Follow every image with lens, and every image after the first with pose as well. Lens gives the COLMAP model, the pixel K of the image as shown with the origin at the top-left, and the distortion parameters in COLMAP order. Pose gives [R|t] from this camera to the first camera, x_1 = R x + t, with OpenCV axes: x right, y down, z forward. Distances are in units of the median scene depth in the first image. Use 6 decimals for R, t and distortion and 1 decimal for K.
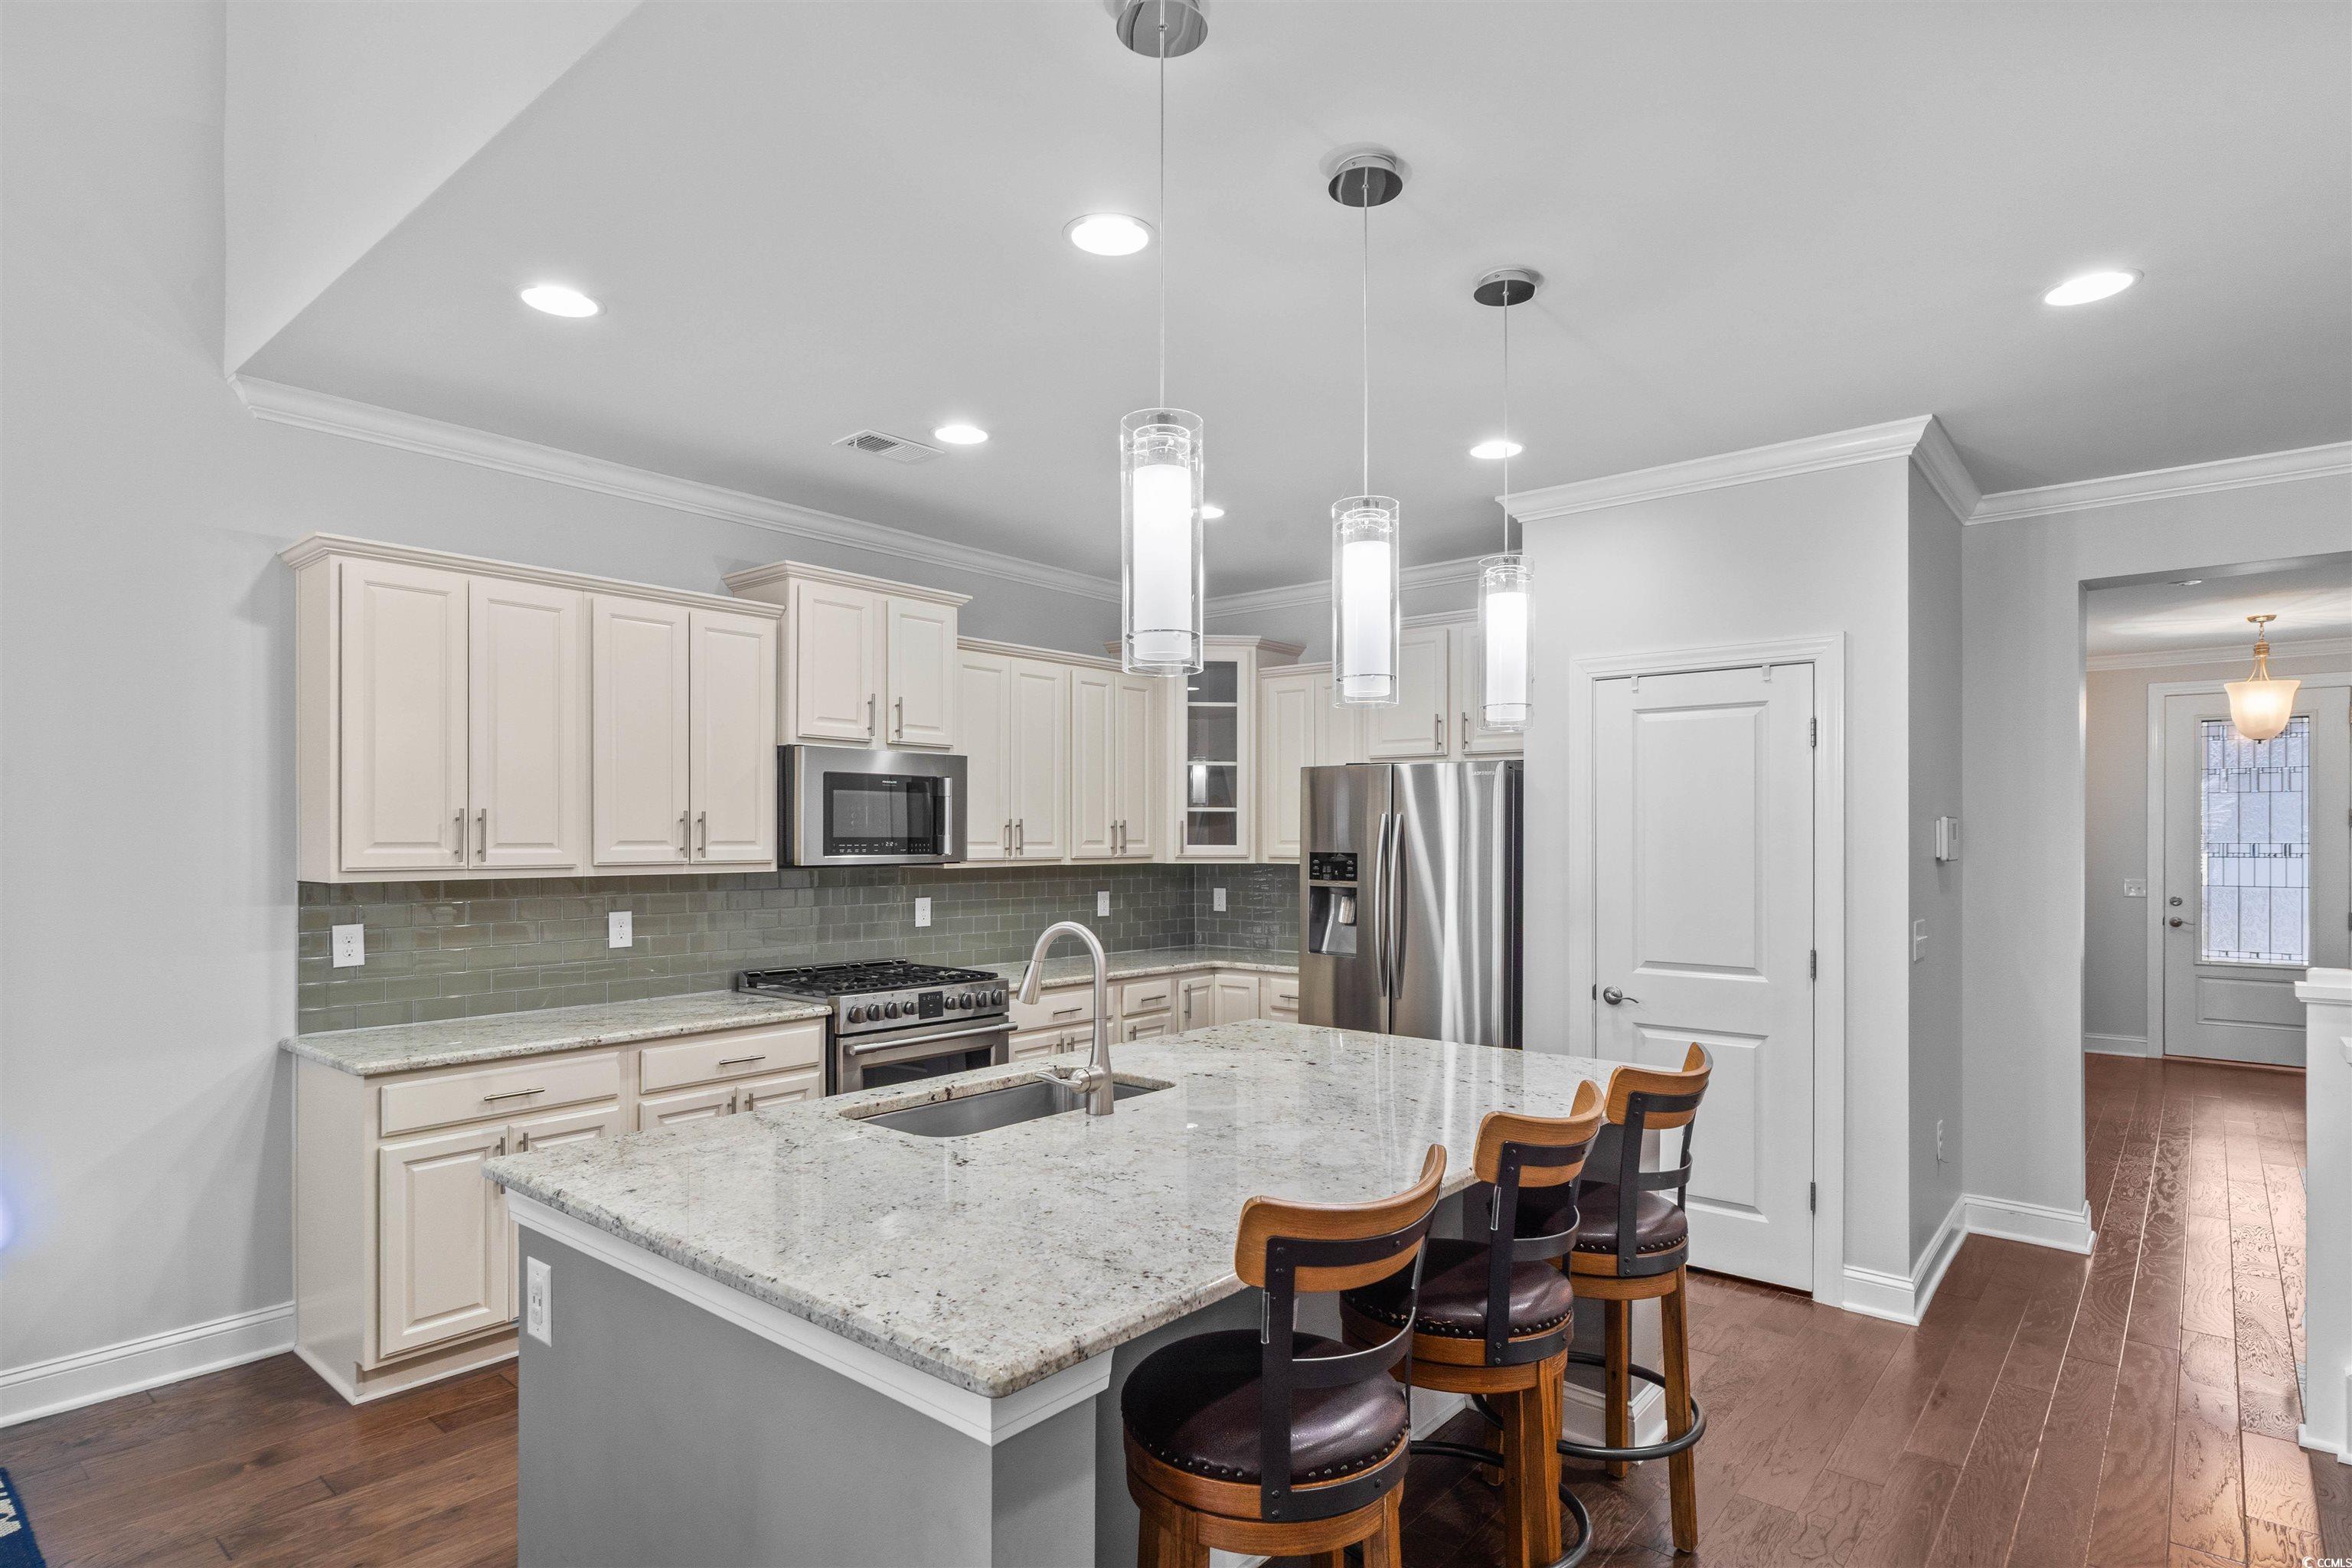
lens RADIAL K [[1228.5, 0, 1180.7], [0, 1228.5, 840.1], [0, 0, 1]] dist [-0.001241, -0.000442]
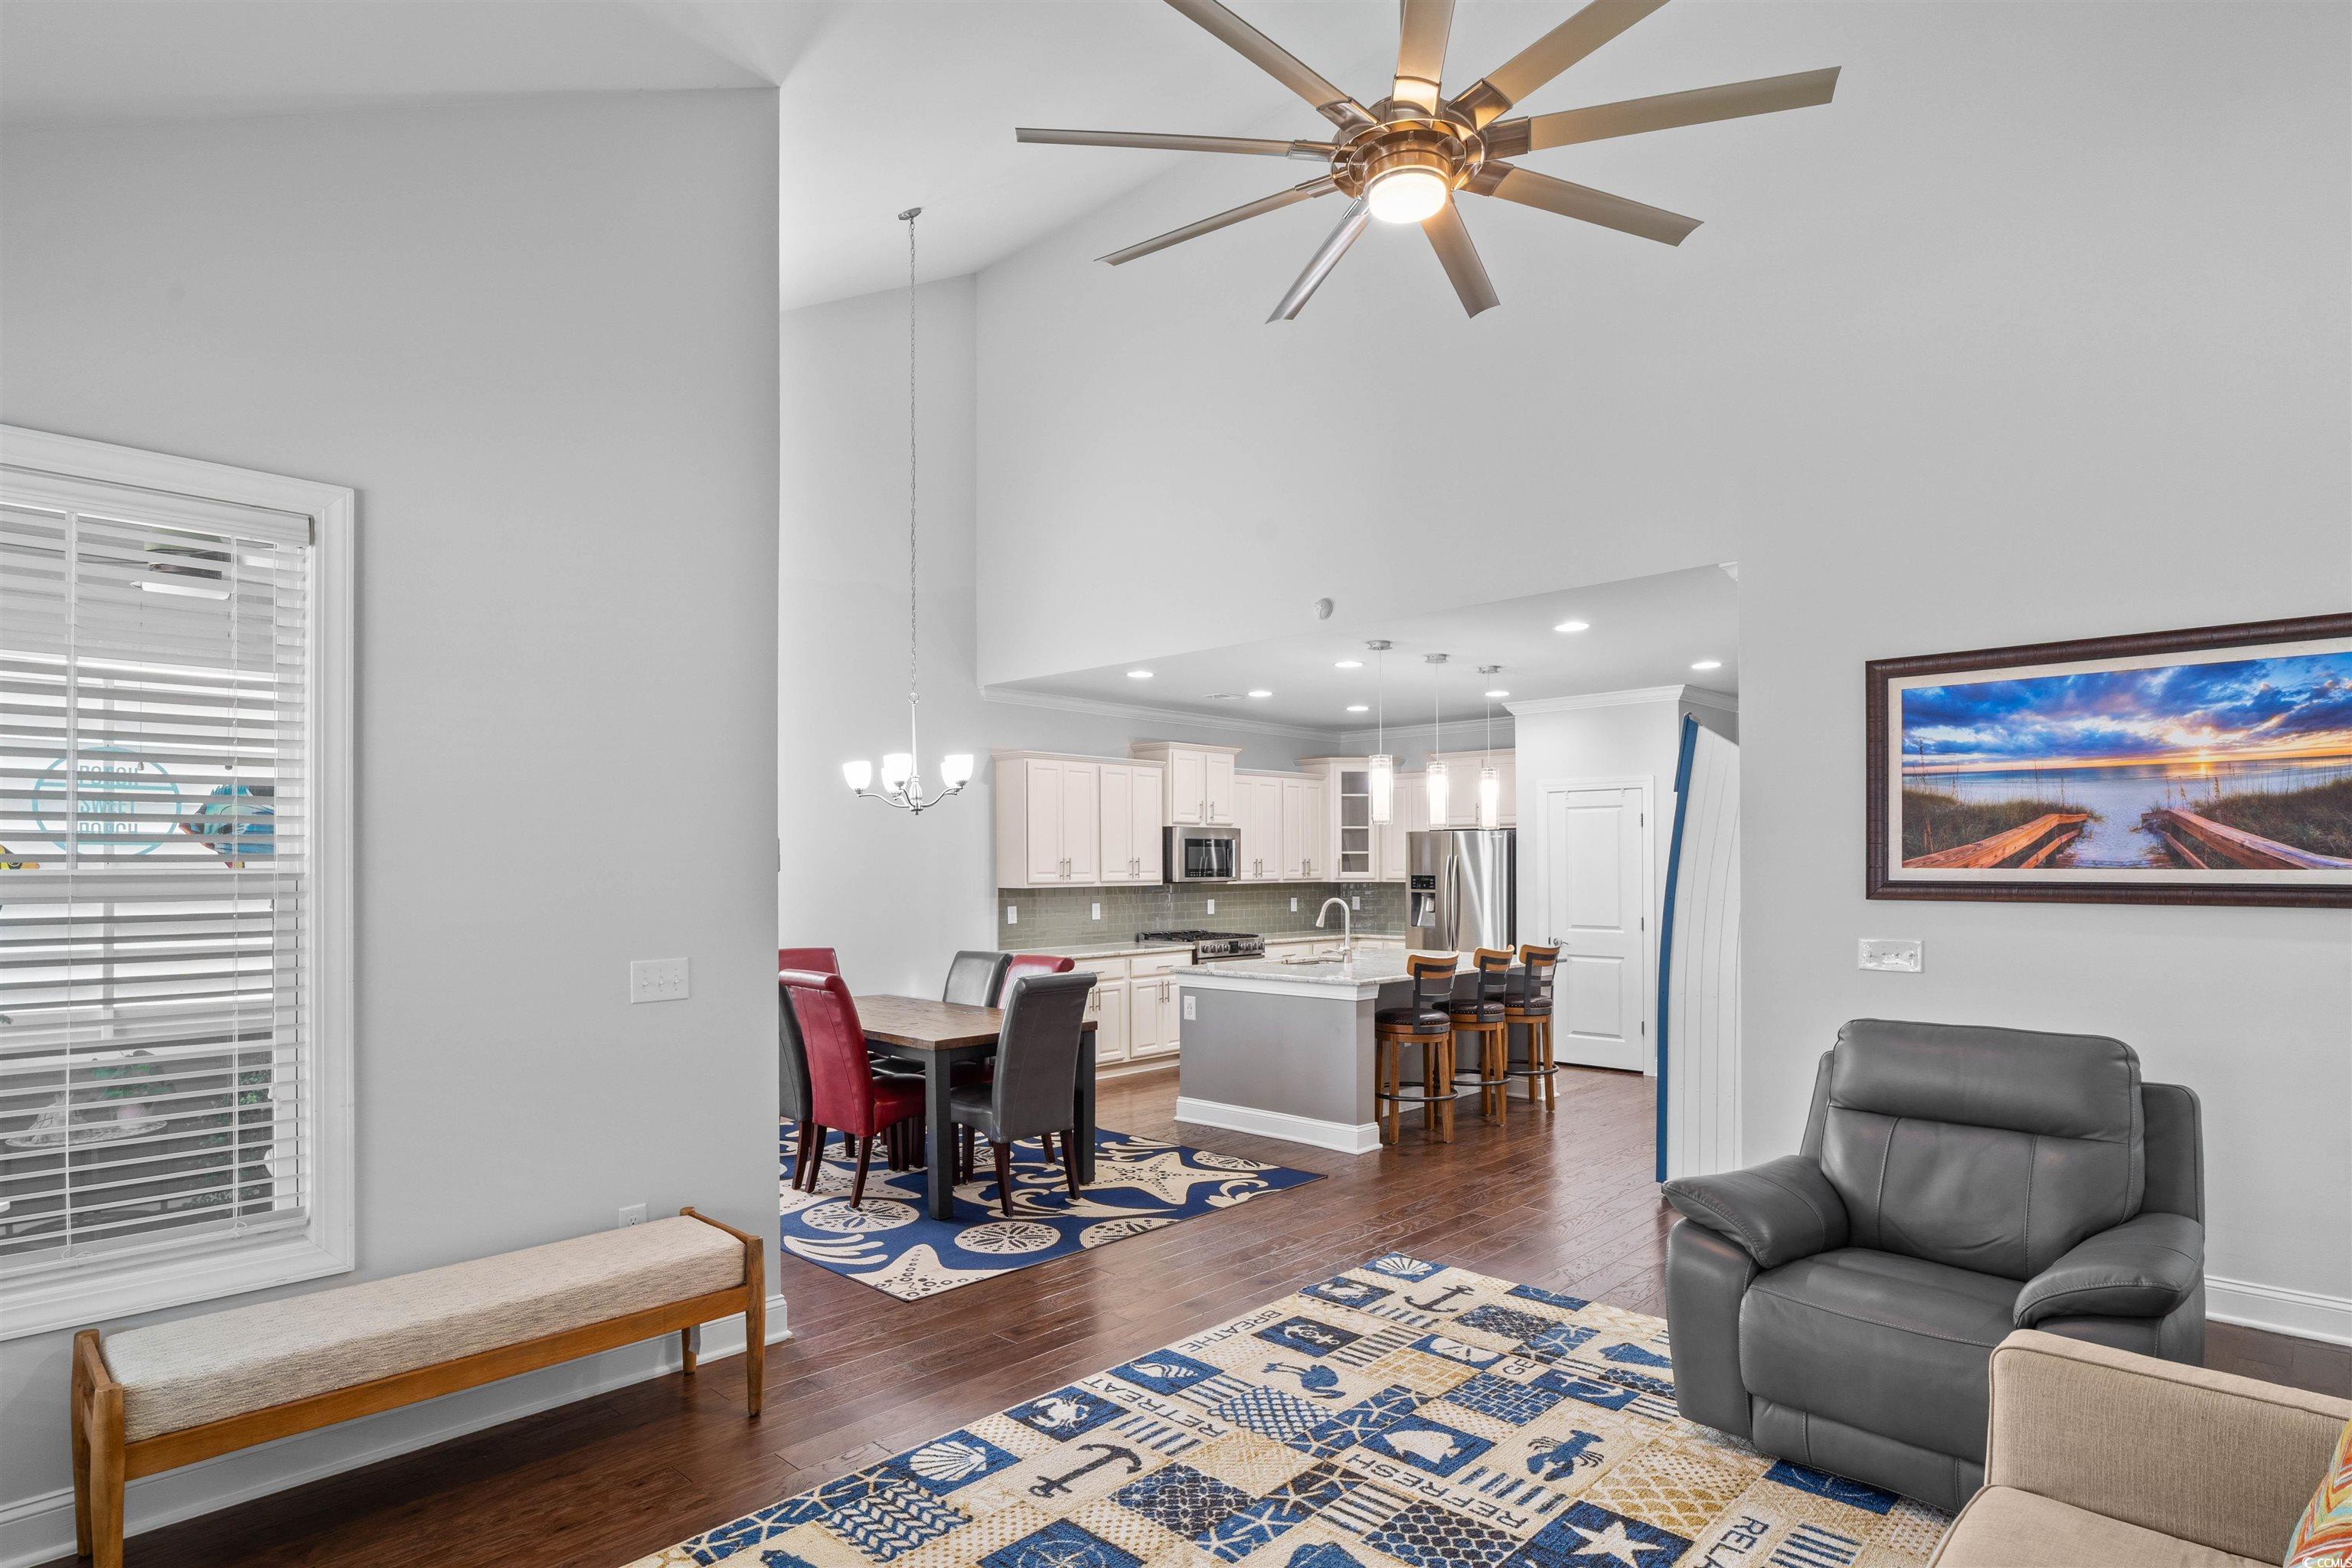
lens RADIAL K [[1248.1, 0, 1143.2], [0, 1248.1, 857.2], [0, 0, 1]] dist [-0.003140, -0.000395]
pose [[0.996744, -0.005527, -0.080441, -0.175280], [0.004805, 0.999946, -0.009174, -0.003033], [0.080488, 0.008758, 0.996717, -1.120540]]
